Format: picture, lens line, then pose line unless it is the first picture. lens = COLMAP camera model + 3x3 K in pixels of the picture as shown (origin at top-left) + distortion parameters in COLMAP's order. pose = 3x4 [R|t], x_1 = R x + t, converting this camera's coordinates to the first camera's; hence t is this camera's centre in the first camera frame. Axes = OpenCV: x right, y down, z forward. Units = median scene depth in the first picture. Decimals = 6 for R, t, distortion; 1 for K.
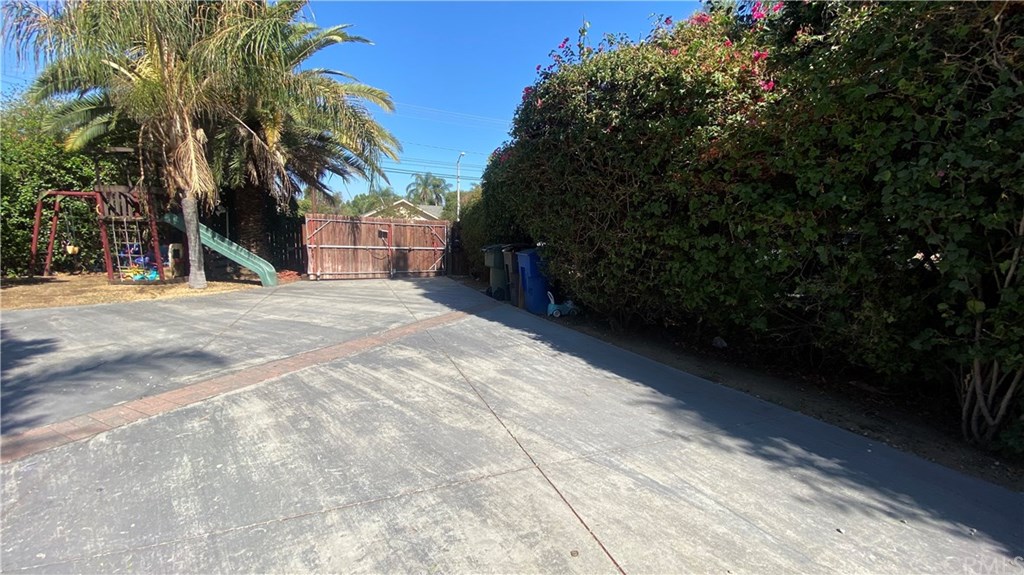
lens RADIAL K [[417.0, 0, 513.1], [0, 417.0, 286.7], [0, 0, 1]] dist [0.008799, -0.016248]
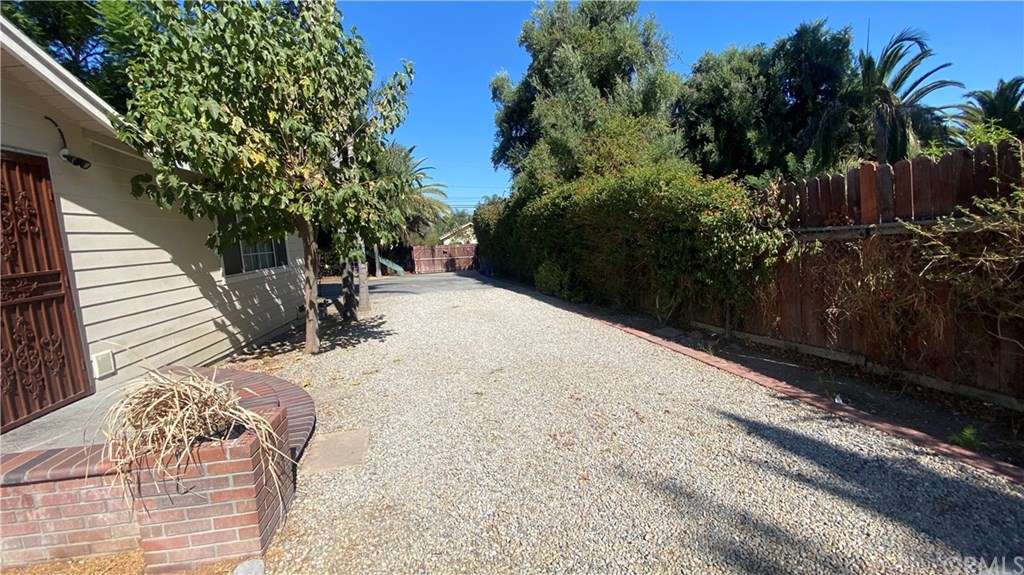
lens RADIAL K [[417.0, 0, 511.9], [0, 417.0, 286.3], [0, 0, 1]] dist [0.008799, -0.016248]
pose [[0.978896, -0.047384, -0.198790, 0.472651], [0.044705, 0.998839, -0.017941, 0.112202], [0.199409, 0.008676, 0.979878, -1.117206]]
